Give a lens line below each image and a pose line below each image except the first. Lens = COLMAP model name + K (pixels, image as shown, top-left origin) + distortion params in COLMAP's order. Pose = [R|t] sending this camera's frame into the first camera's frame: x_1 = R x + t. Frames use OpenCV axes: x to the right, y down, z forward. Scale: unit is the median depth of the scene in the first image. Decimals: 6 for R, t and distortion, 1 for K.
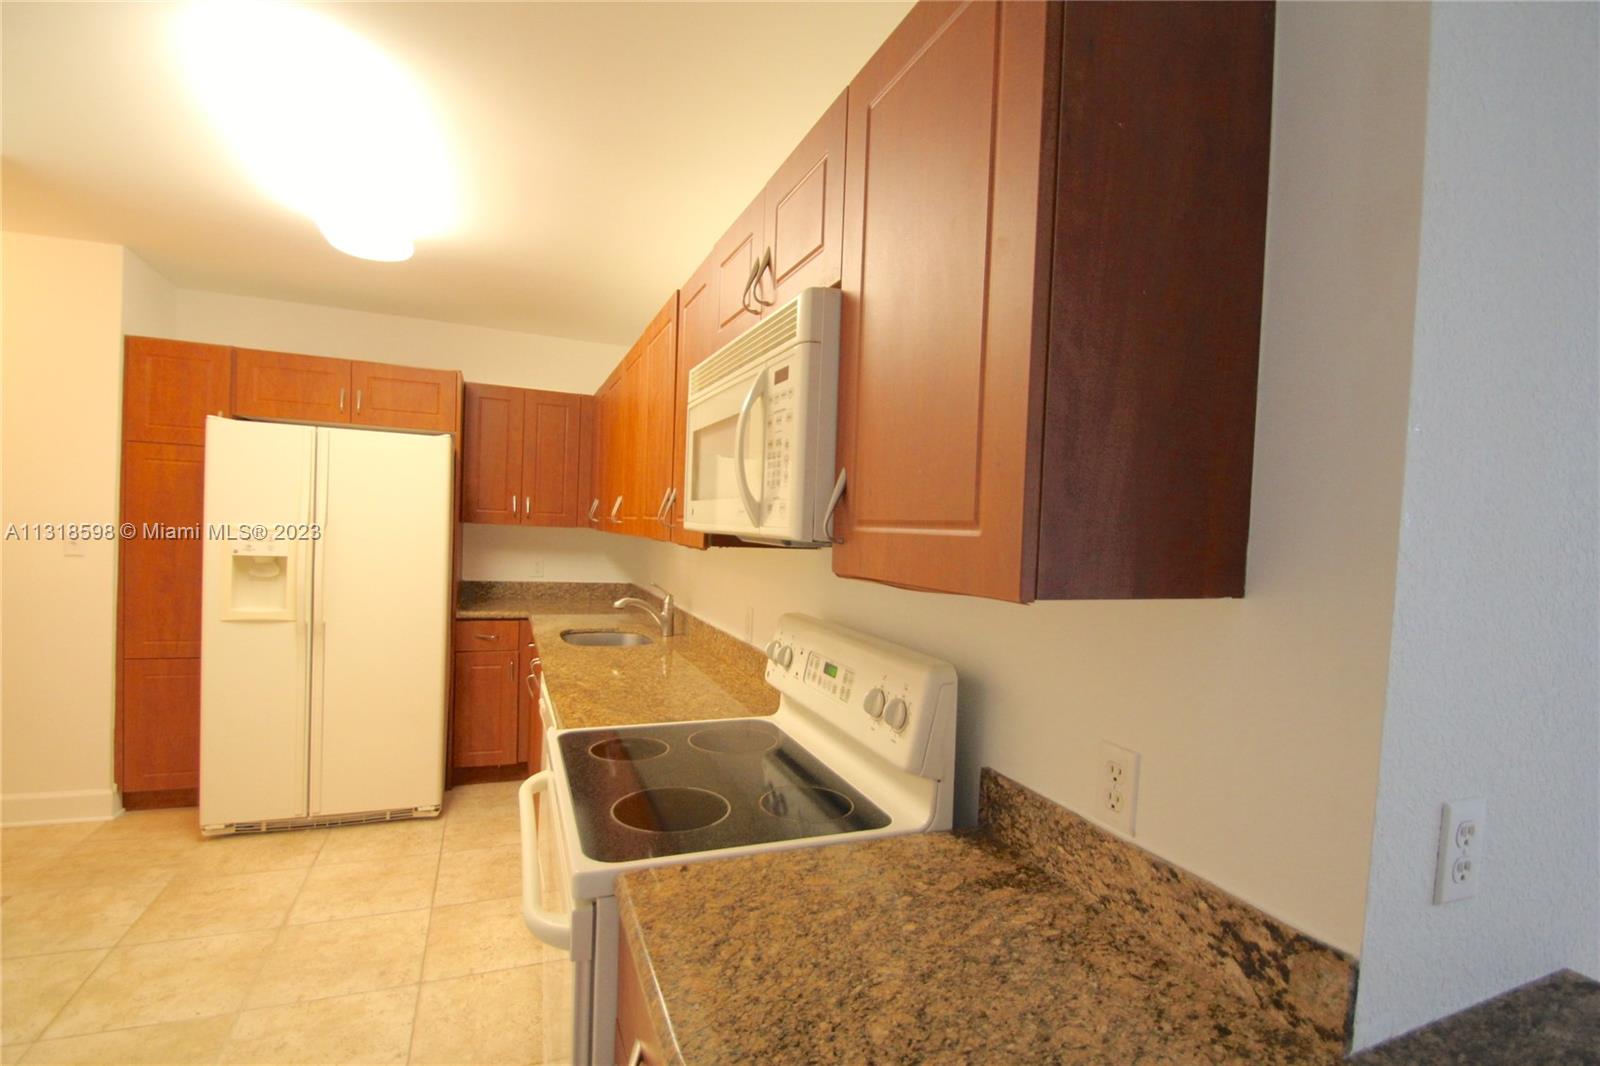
lens RADIAL K [[745.3, 0, 790.0], [0, 745.3, 550.5], [0, 0, 1]] dist [0.005150, -0.013340]
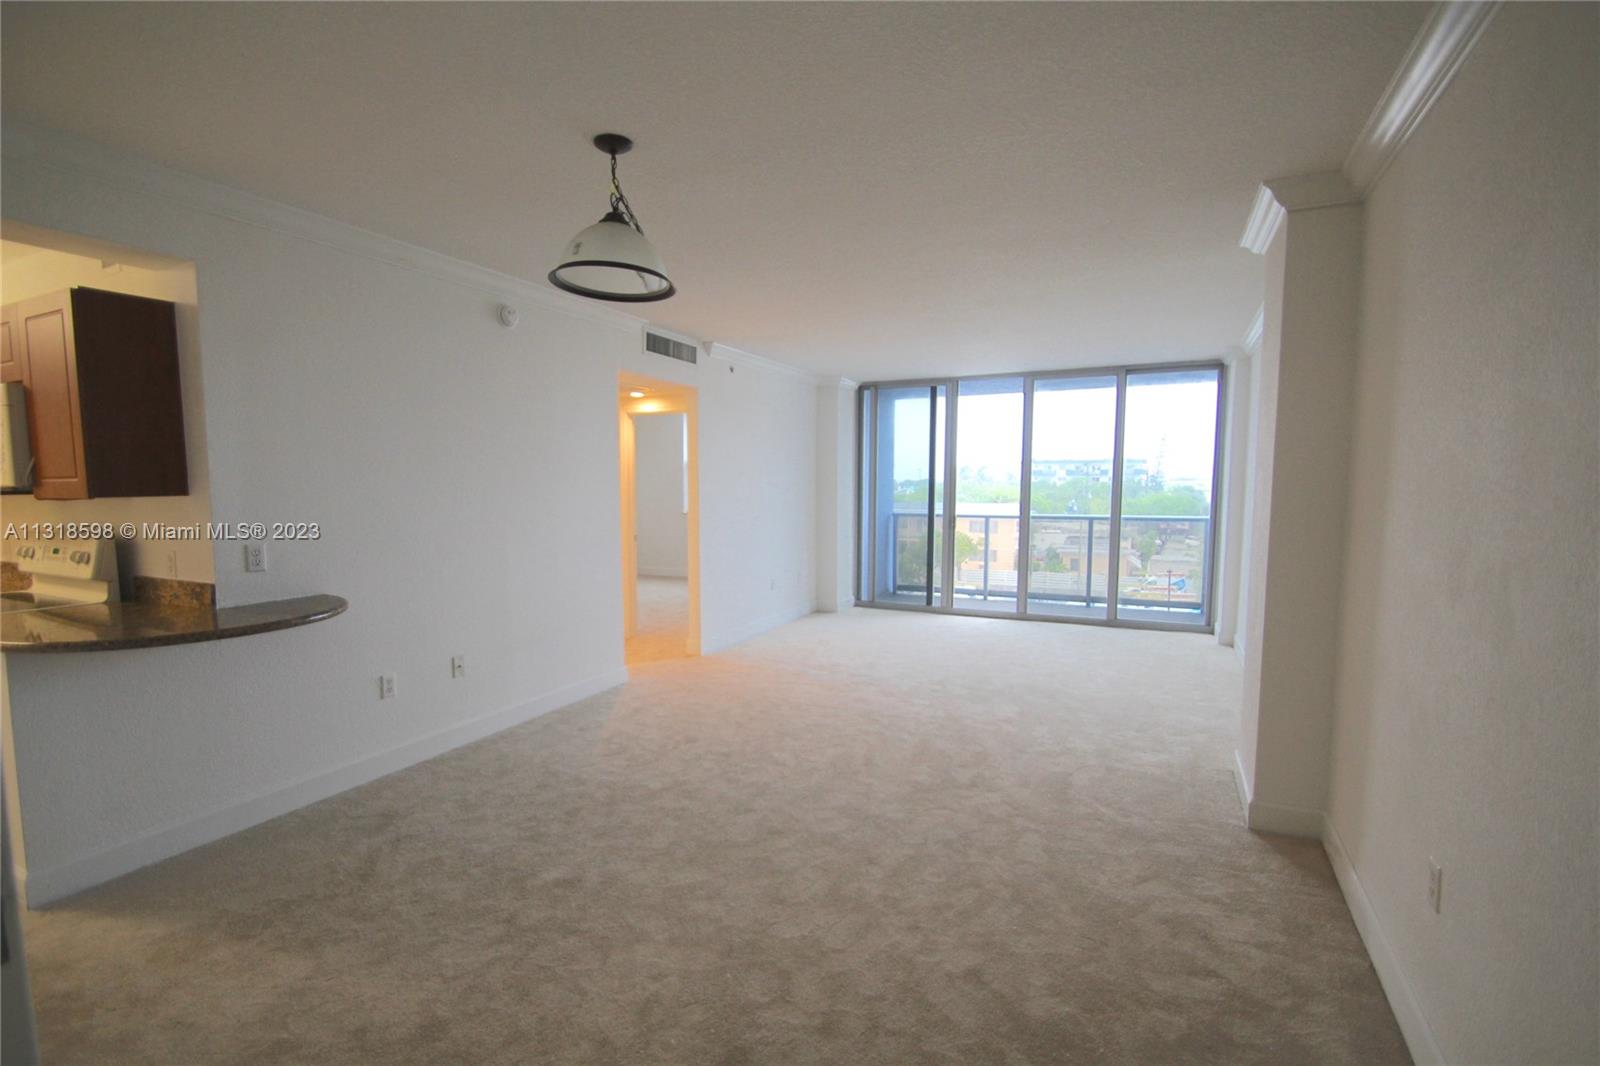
lens RADIAL K [[745.3, 0, 788.7], [0, 745.3, 547.6], [0, 0, 1]] dist [0.005150, -0.013340]
pose [[0.740032, -0.099312, 0.665199, 0.201204], [0.056354, 0.994716, 0.085814, 0.093257], [-0.670207, -0.026019, 0.741718, -1.925974]]
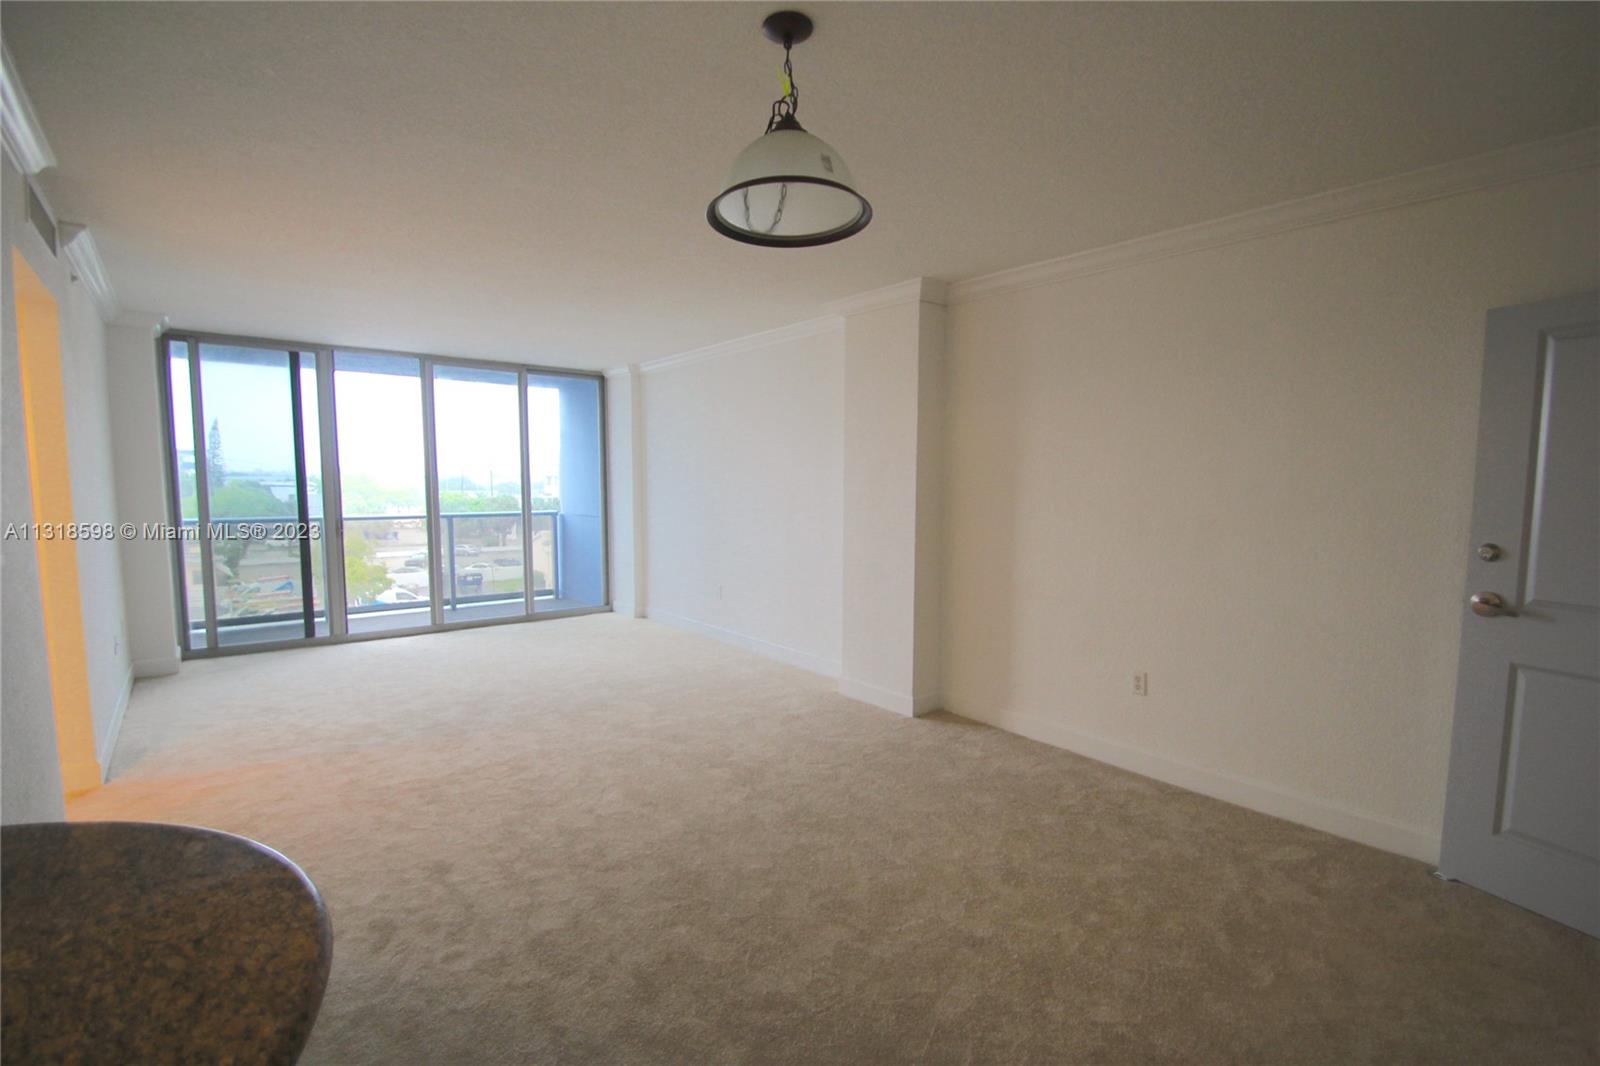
lens RADIAL K [[745.3, 0, 798.5], [0, 745.3, 550.4], [0, 0, 1]] dist [0.005150, -0.013340]
pose [[-0.297417, -0.131484, 0.945651, -0.175084], [0.019947, 0.989400, 0.143841, 0.006280], [-0.954539, 0.061644, -0.291641, -0.065632]]
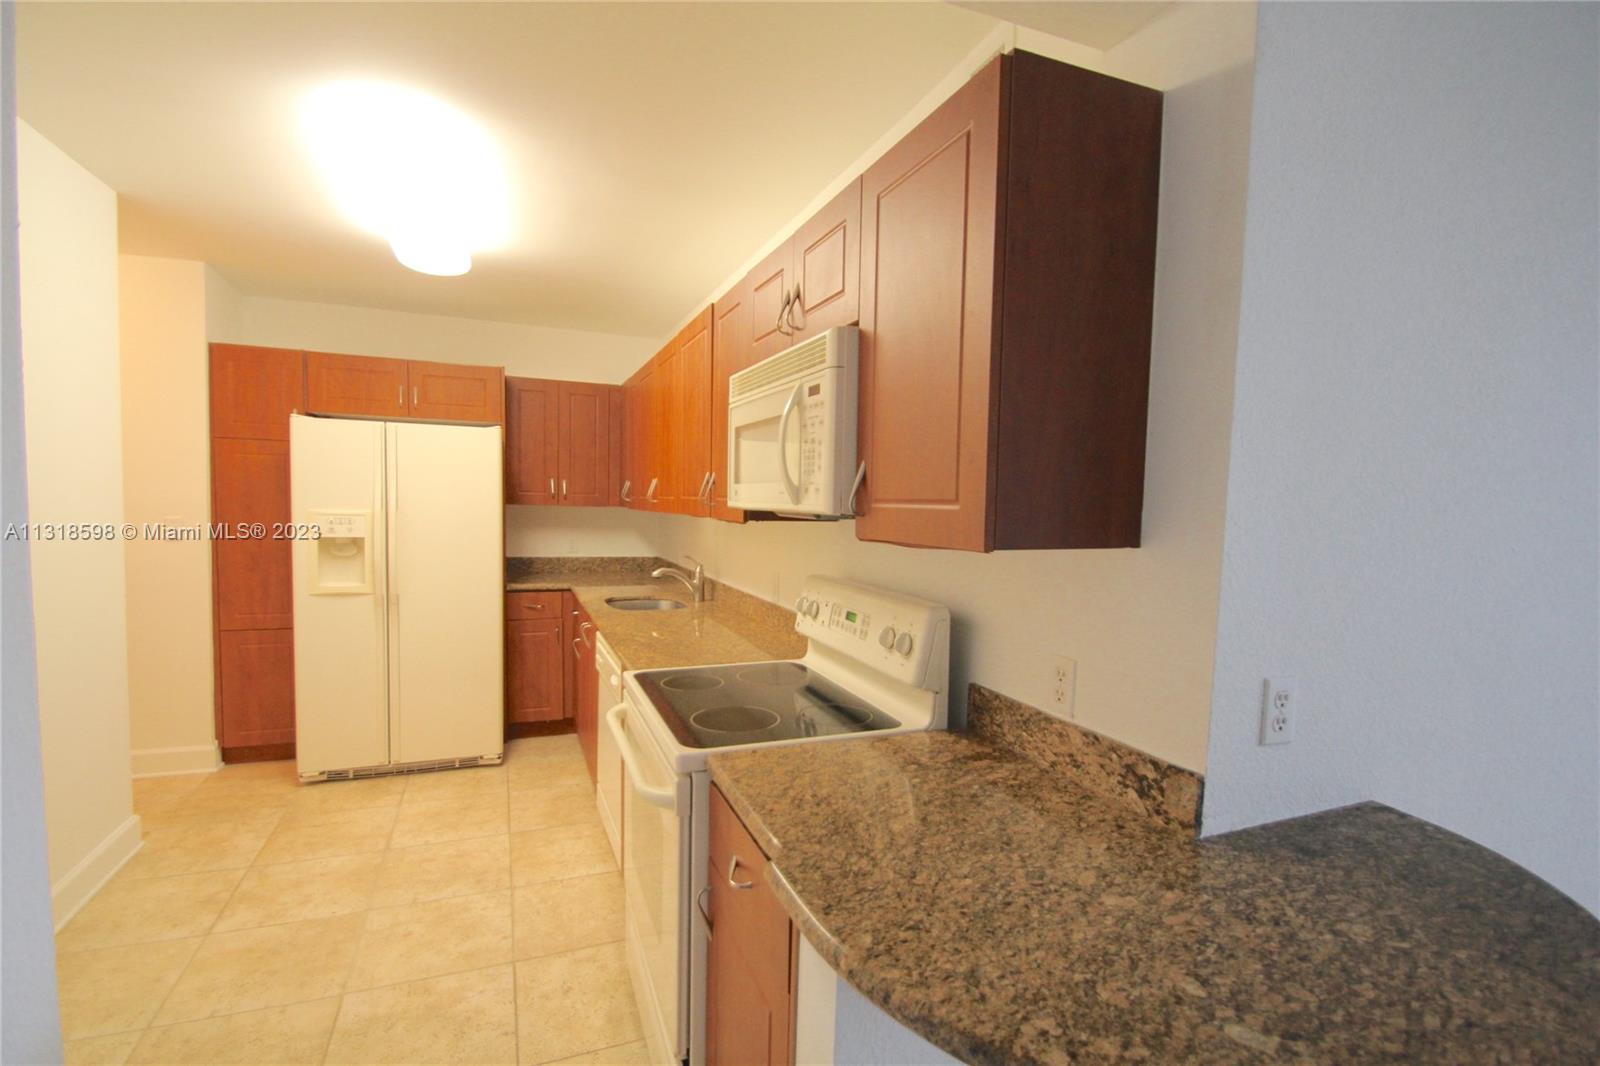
lens RADIAL K [[745.3, 0, 790.0], [0, 745.3, 554.7], [0, 0, 1]] dist [0.005150, -0.013340]
pose [[0.999804, -0.019307, -0.004340, -0.043457], [0.019466, 0.998997, 0.040318, 0.002573], [0.003558, -0.040395, 0.999177, -0.269922]]
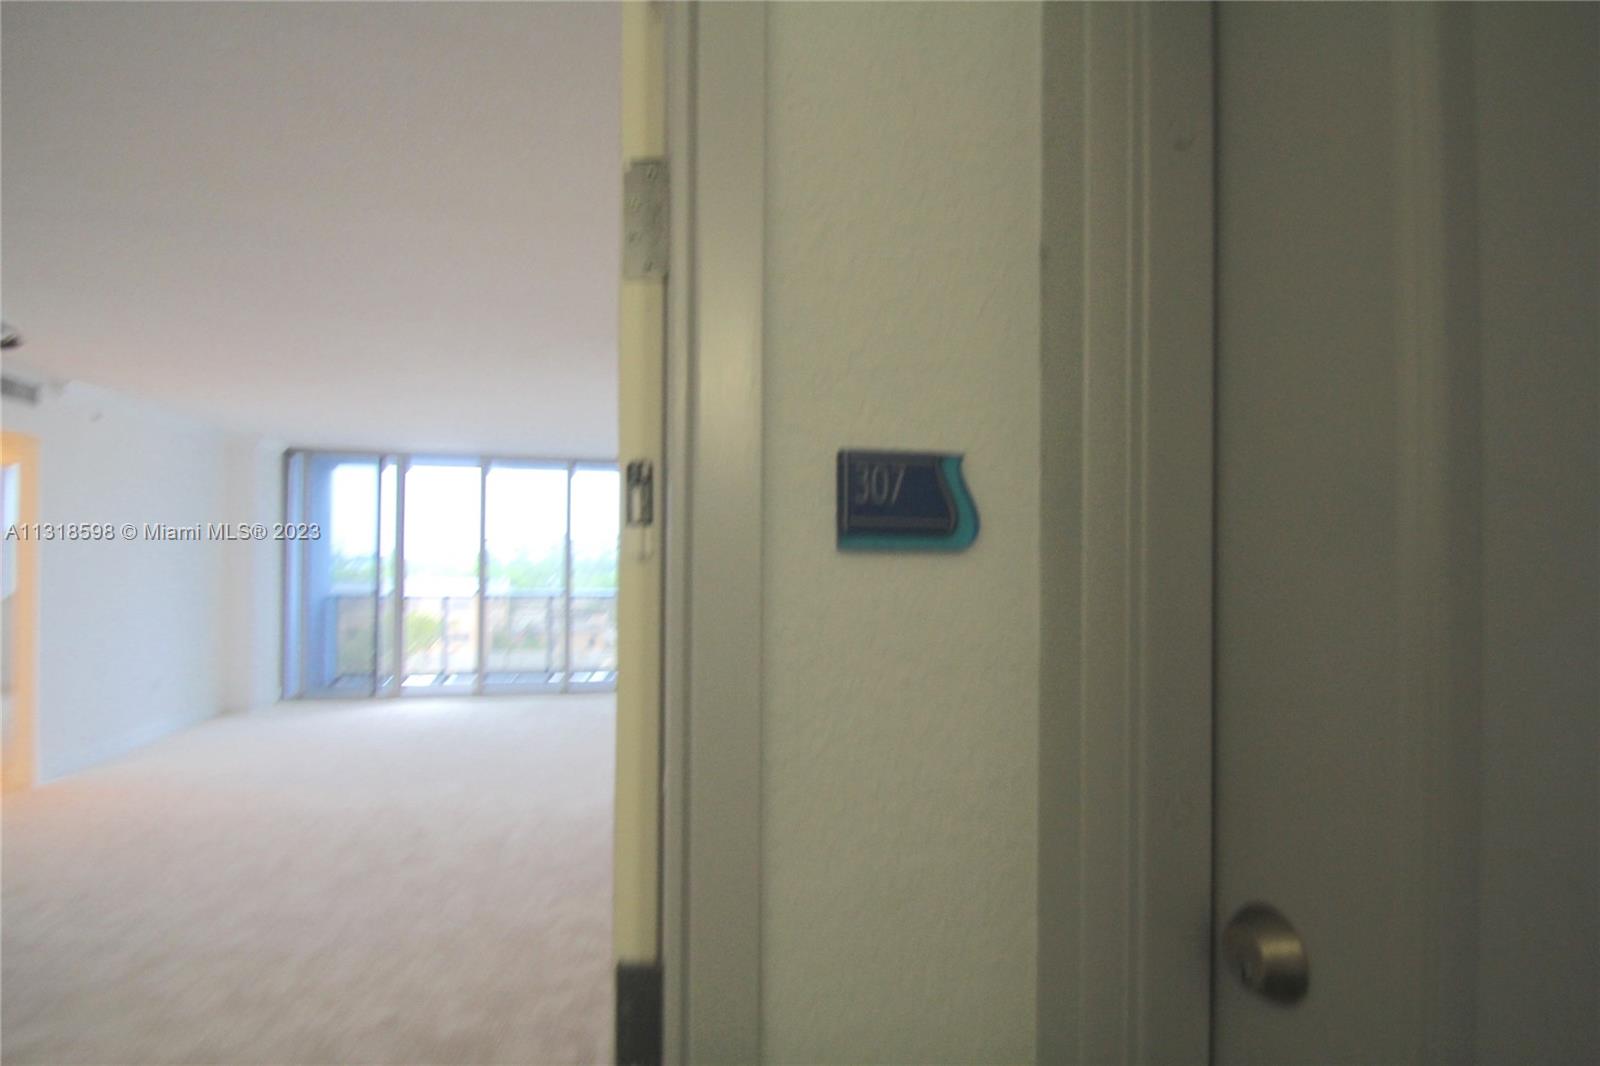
lens RADIAL K [[745.3, 0, 773.5], [0, 745.3, 554.0], [0, 0, 1]] dist [0.005150, -0.013340]
pose [[0.164558, -0.026358, 0.986015, 0.107609], [0.030268, 0.999307, 0.021661, 0.088691], [-0.985903, 0.026280, 0.165242, -2.036381]]
